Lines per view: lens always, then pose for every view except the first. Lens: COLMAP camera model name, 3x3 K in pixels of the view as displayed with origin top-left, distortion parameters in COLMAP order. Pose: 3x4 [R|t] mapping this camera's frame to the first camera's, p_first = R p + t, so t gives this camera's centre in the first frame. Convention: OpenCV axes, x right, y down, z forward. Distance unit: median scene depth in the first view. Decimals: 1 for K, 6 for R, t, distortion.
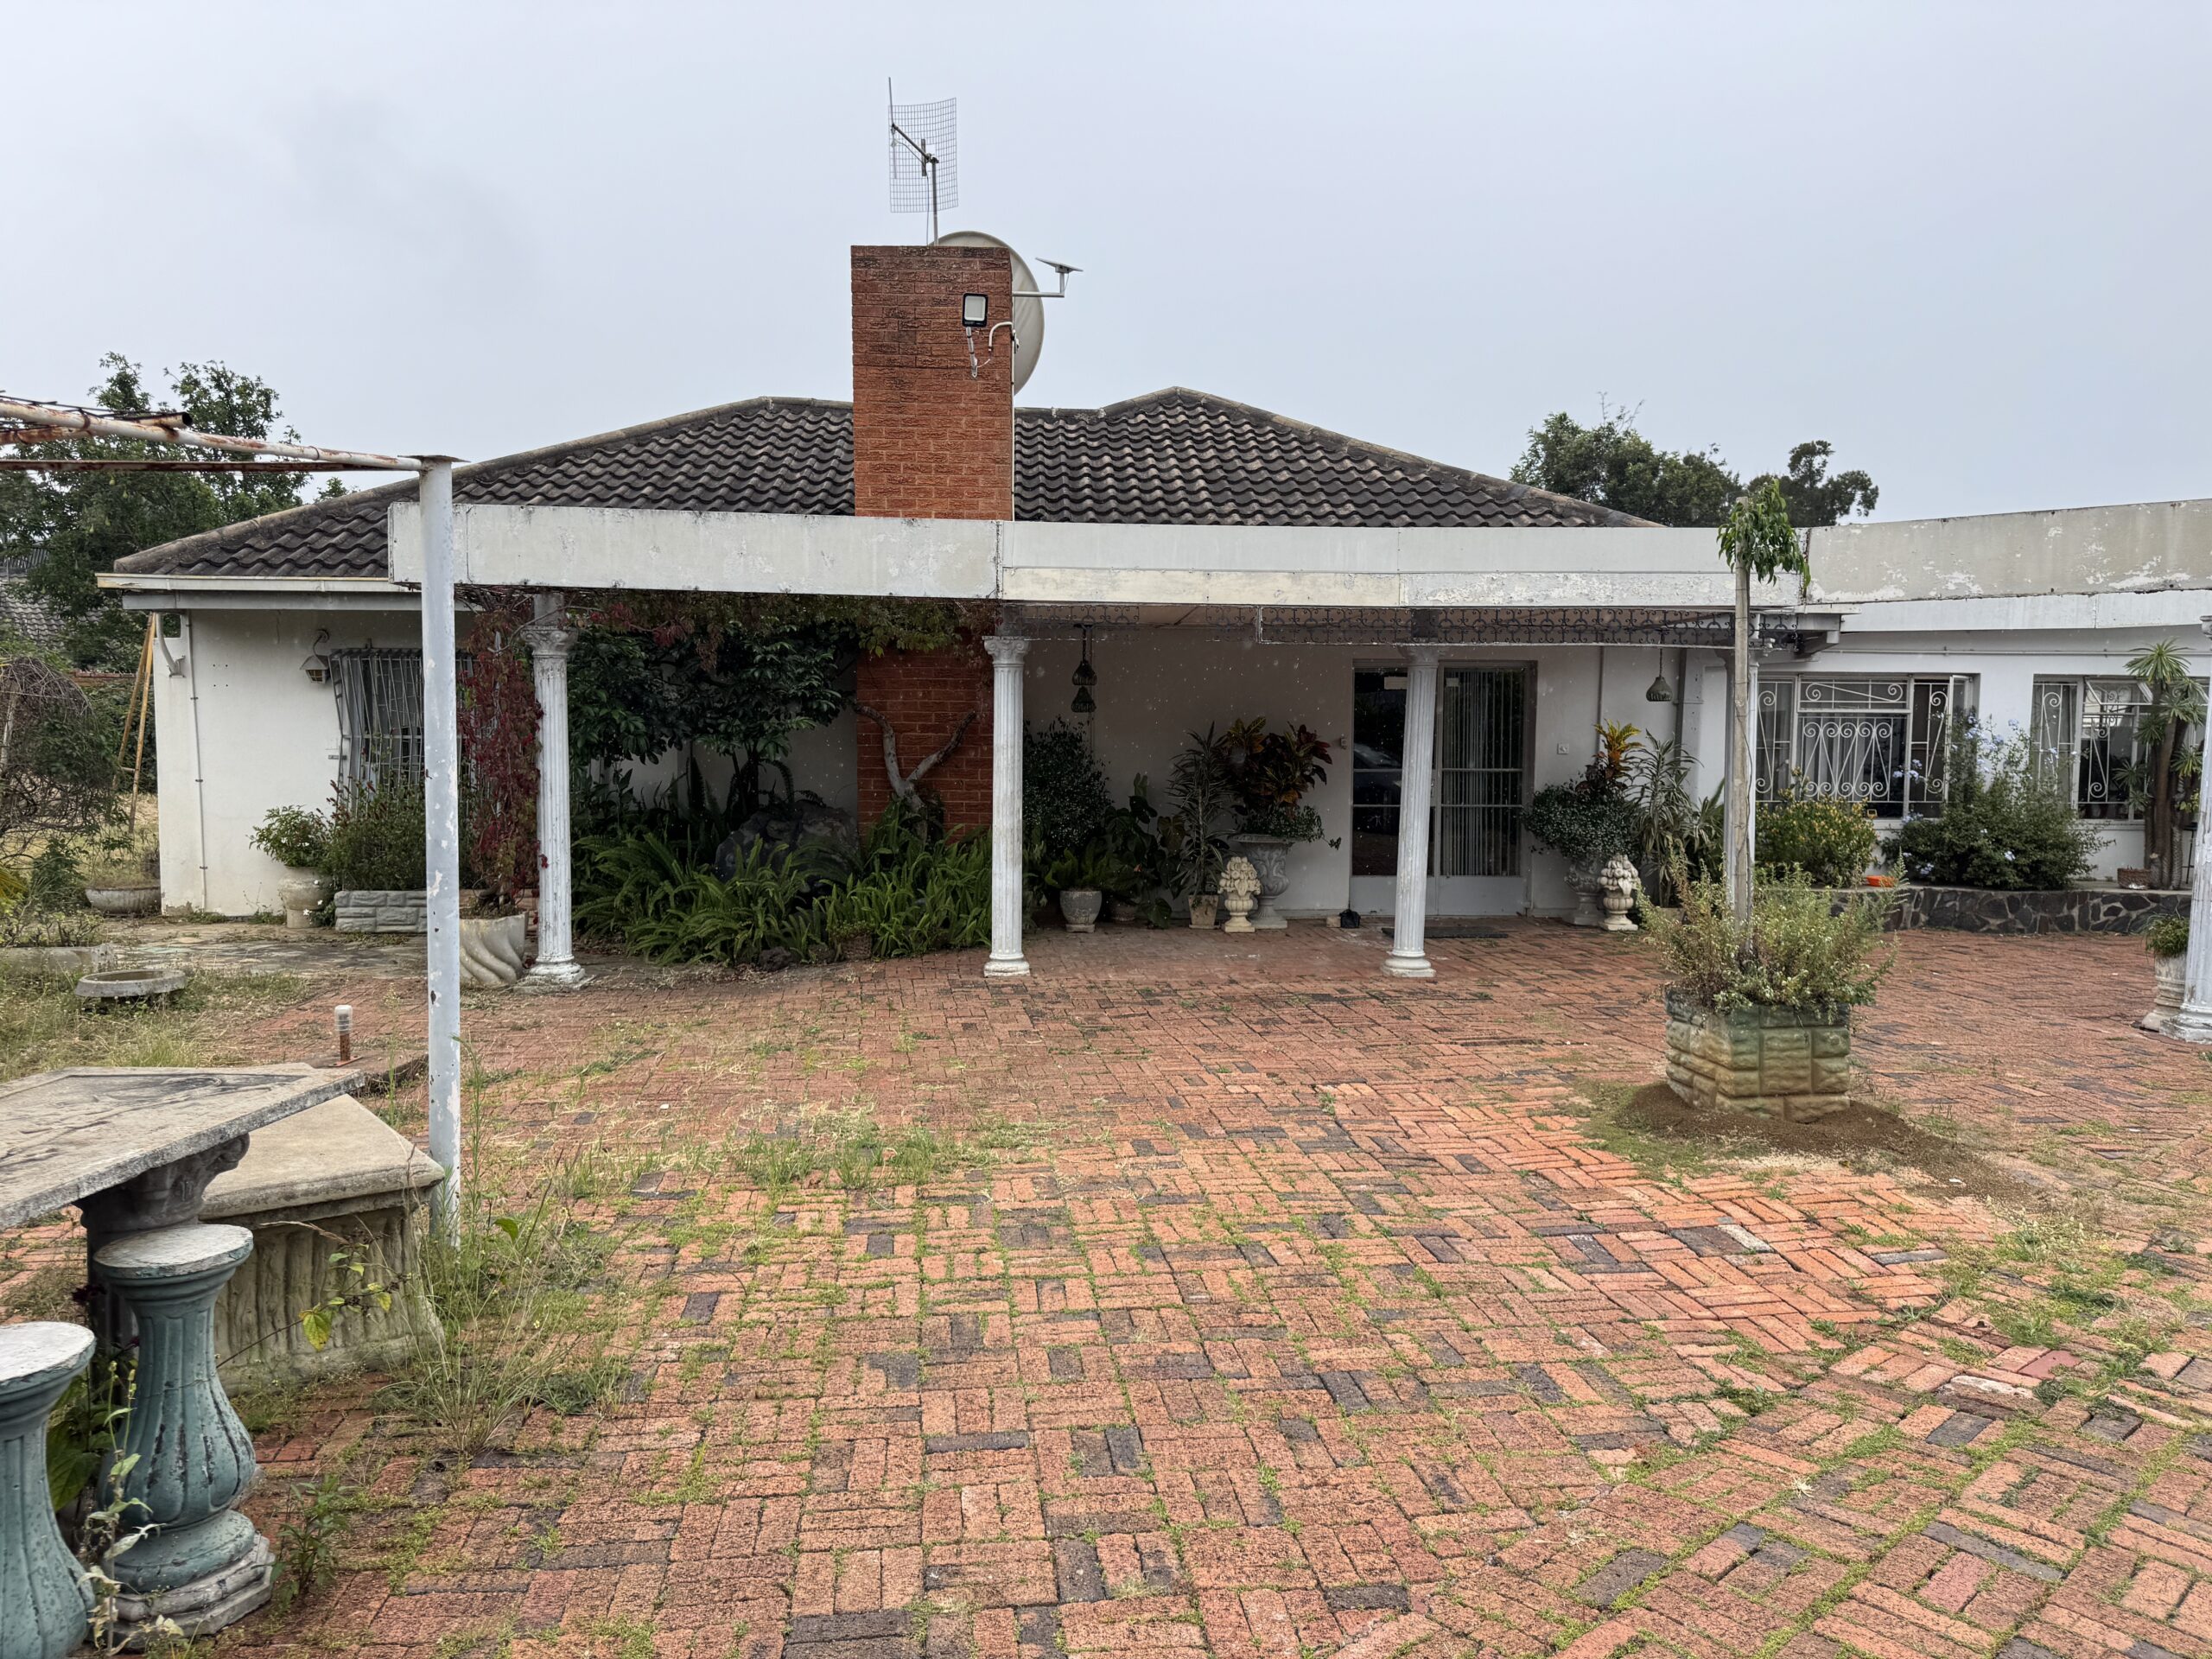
lens RADIAL K [[1552.3, 0, 1106.7], [0, 1552.3, 818.3], [0, 0, 1]] dist [0.056656, -0.035644]
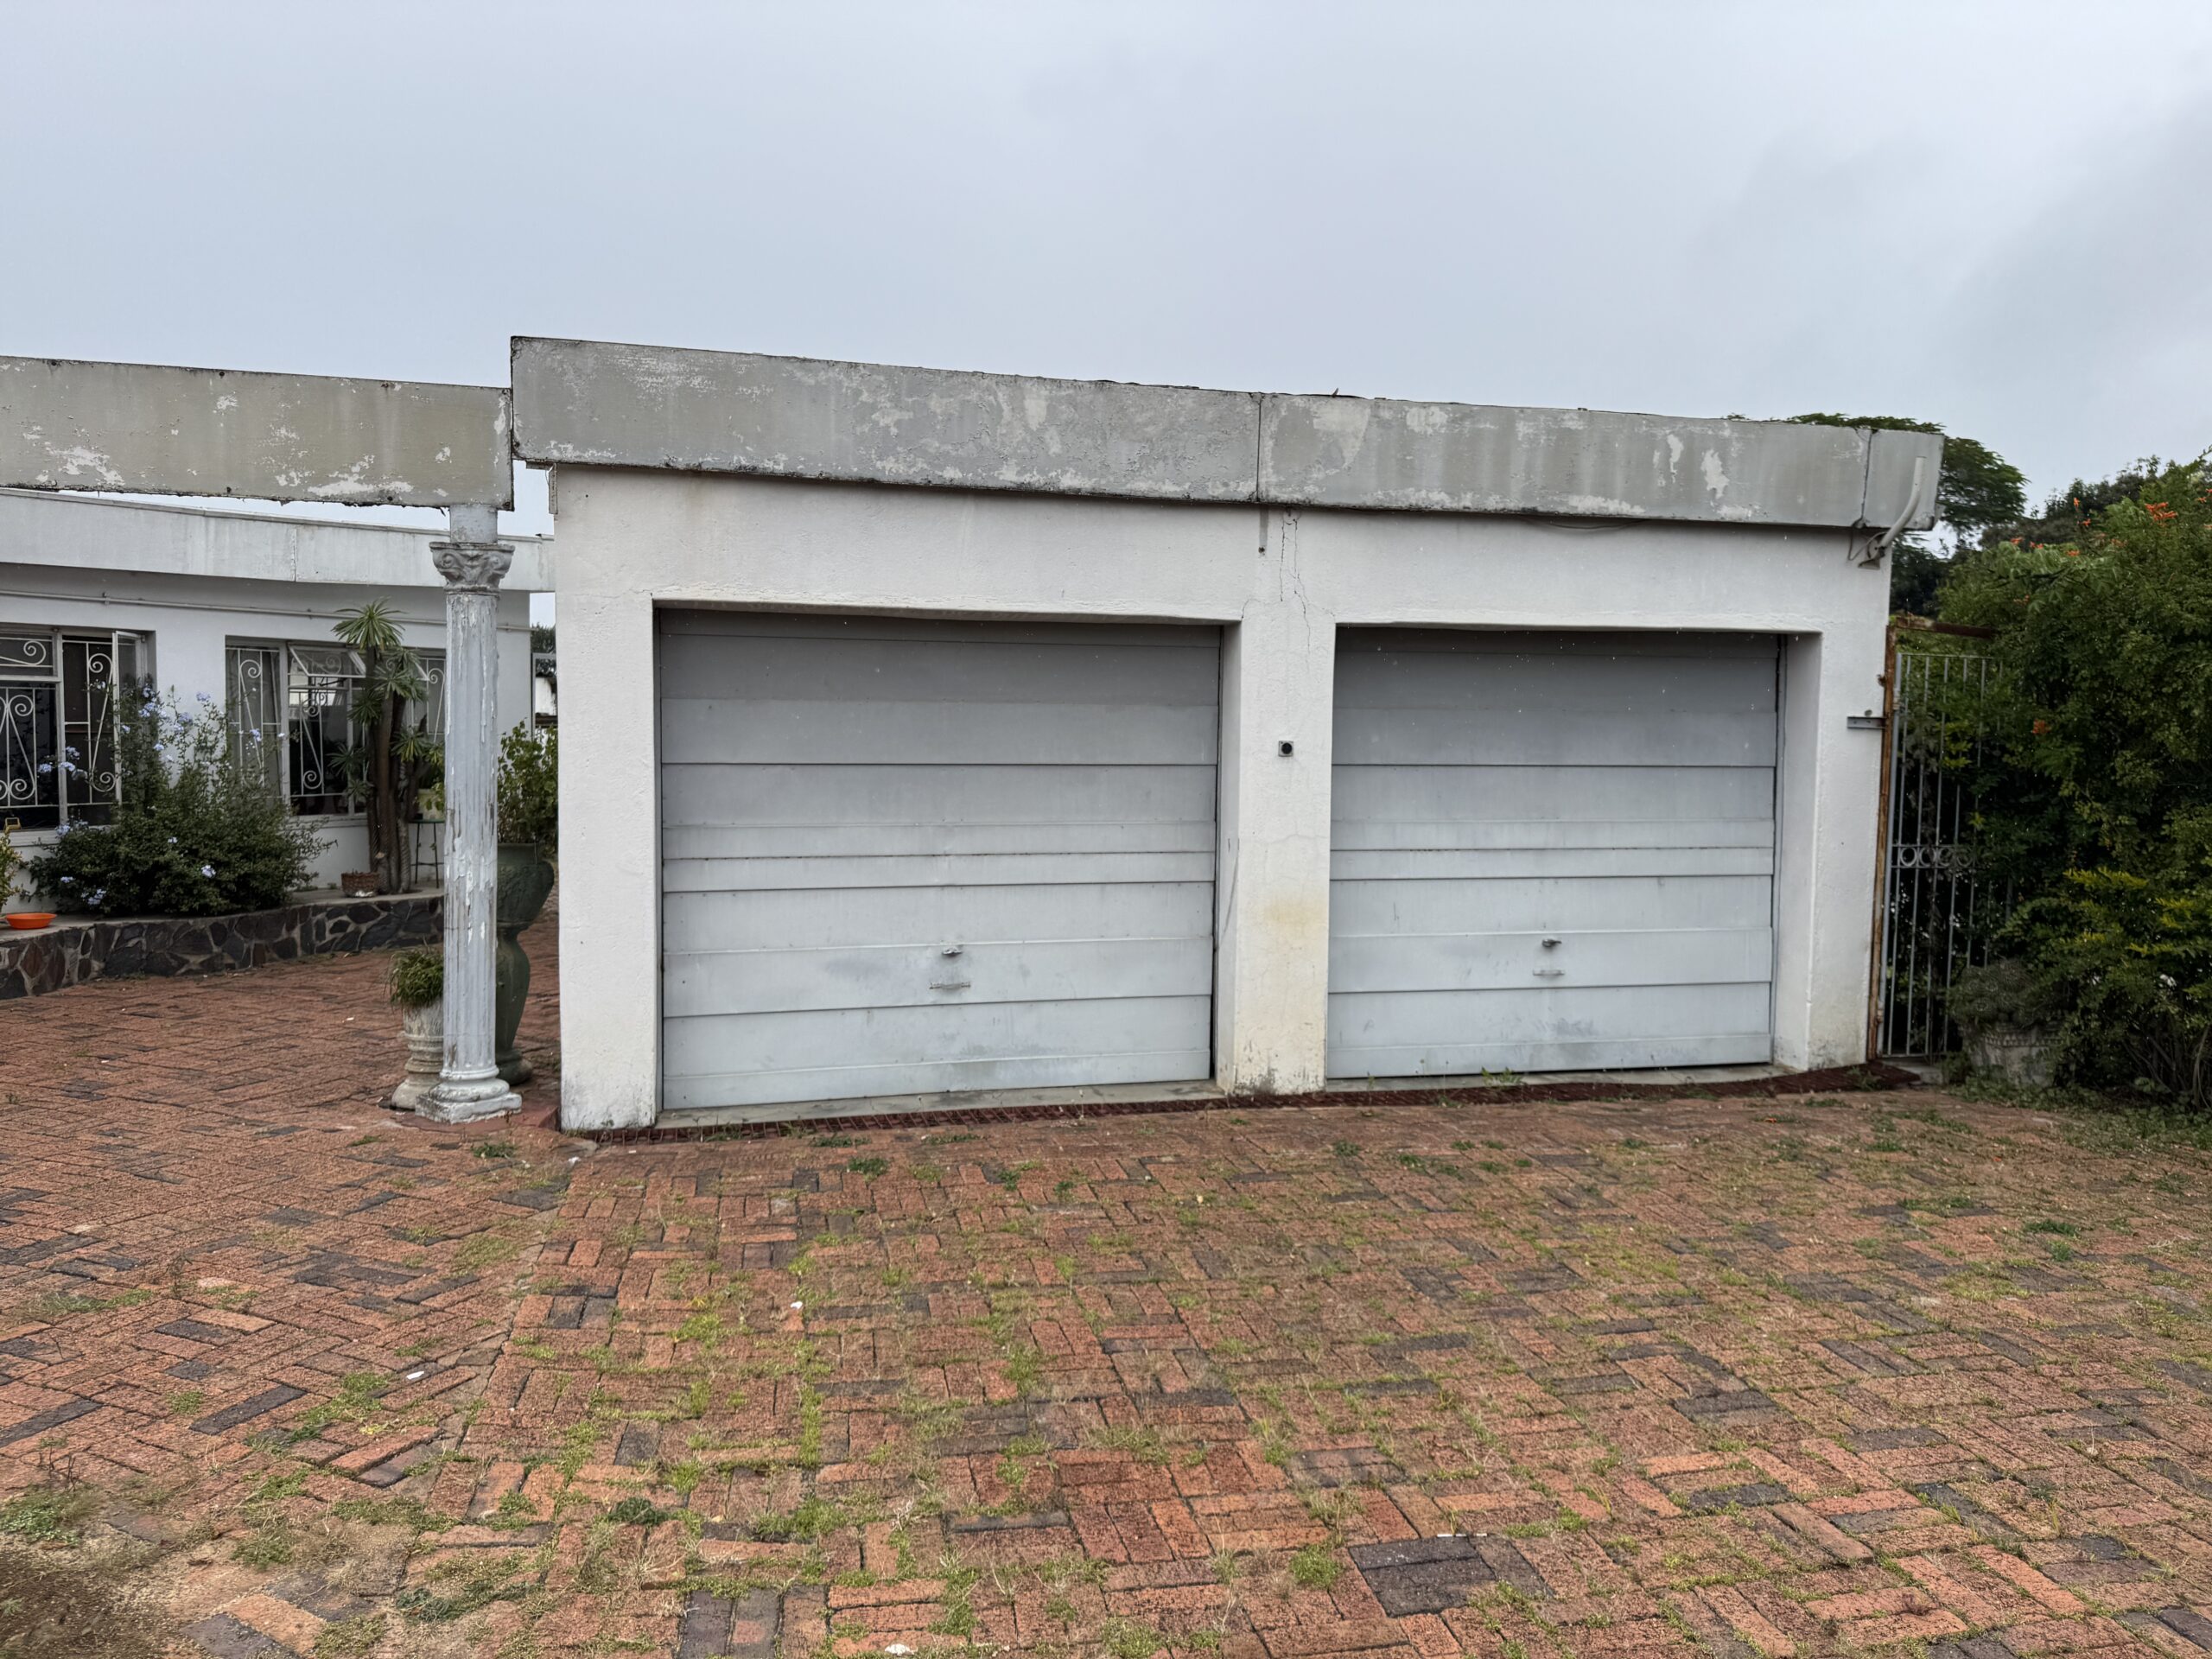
lens RADIAL K [[1552.3, 0, 1104.3], [0, 1552.3, 813.2], [0, 0, 1]] dist [0.056656, -0.035644]
pose [[0.514880, -0.053846, 0.855570, 0.141985], [0.050417, 0.998200, 0.032482, -0.006576], [-0.855779, 0.026411, 0.516668, 0.229124]]
